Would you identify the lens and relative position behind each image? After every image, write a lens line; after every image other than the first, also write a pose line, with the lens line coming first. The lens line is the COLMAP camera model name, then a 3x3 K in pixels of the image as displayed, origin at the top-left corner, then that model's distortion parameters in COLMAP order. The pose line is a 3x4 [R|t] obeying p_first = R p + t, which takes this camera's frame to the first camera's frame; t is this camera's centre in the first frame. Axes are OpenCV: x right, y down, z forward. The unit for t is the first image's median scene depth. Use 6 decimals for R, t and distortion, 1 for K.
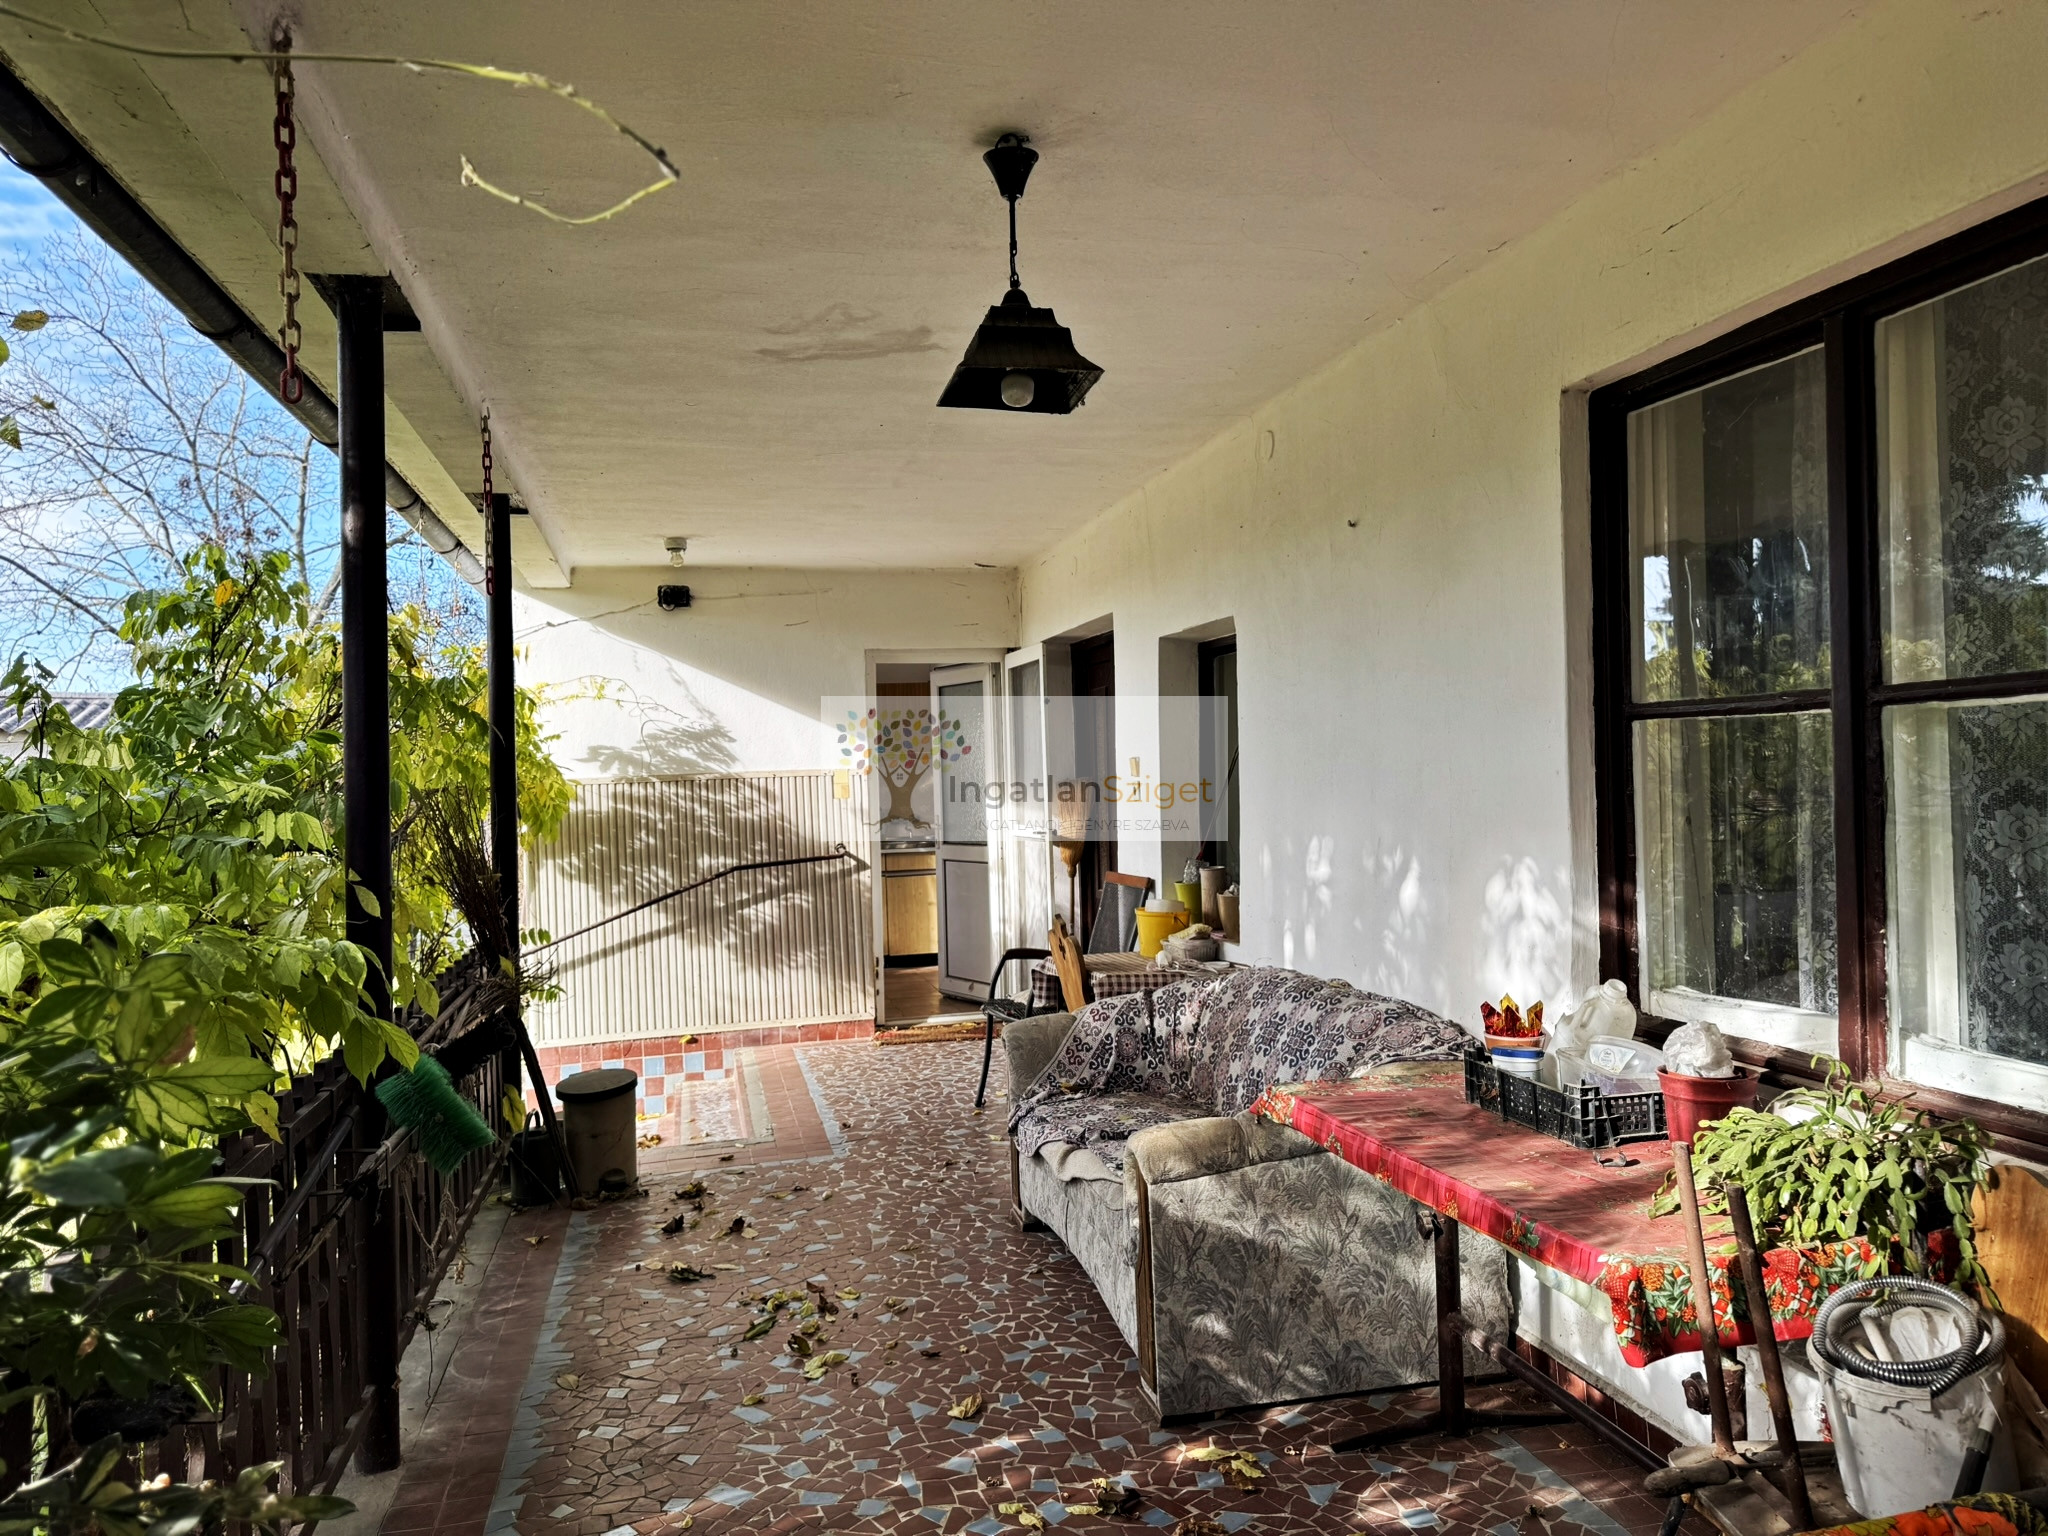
lens RADIAL K [[1437.5, 0, 1024.0], [0, 1437.5, 768.0], [0, 0, 1]] dist [0.080391, -0.084775]
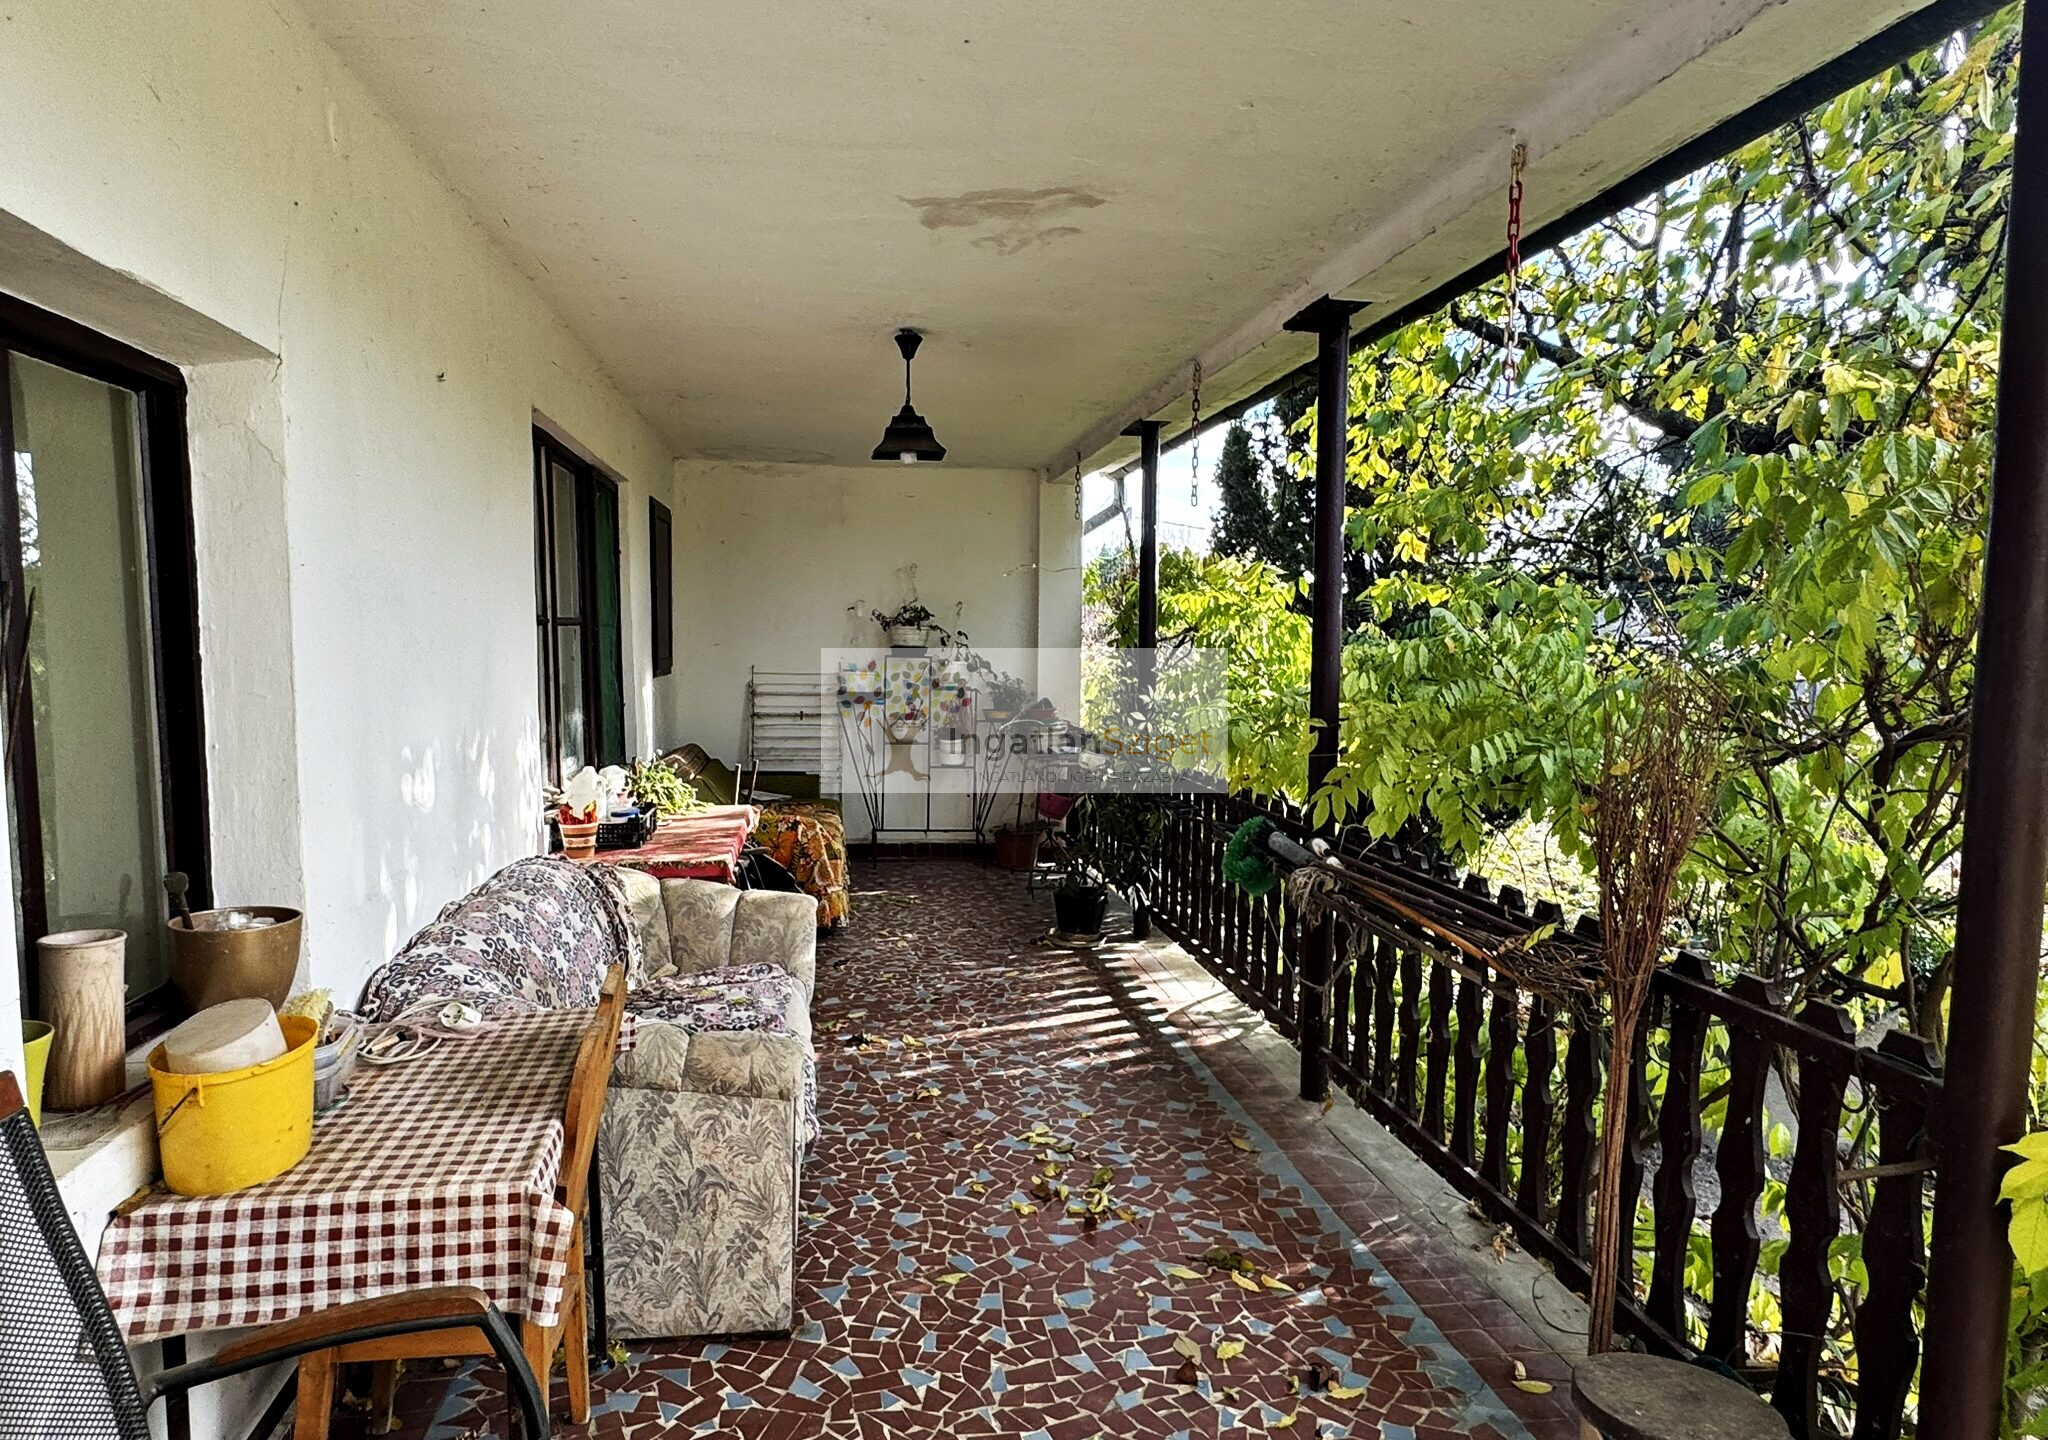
lens RADIAL K [[1202.9, 0, 1024.0], [0, 1202.9, 720.0], [0, 0, 1]] dist [0.000017, -0.000018]
pose [[-0.997874, 0.011185, 0.064203, -0.193953], [0.015701, 0.997404, 0.070273, -0.008910], [-0.063250, 0.071132, -0.995460, 1.940721]]
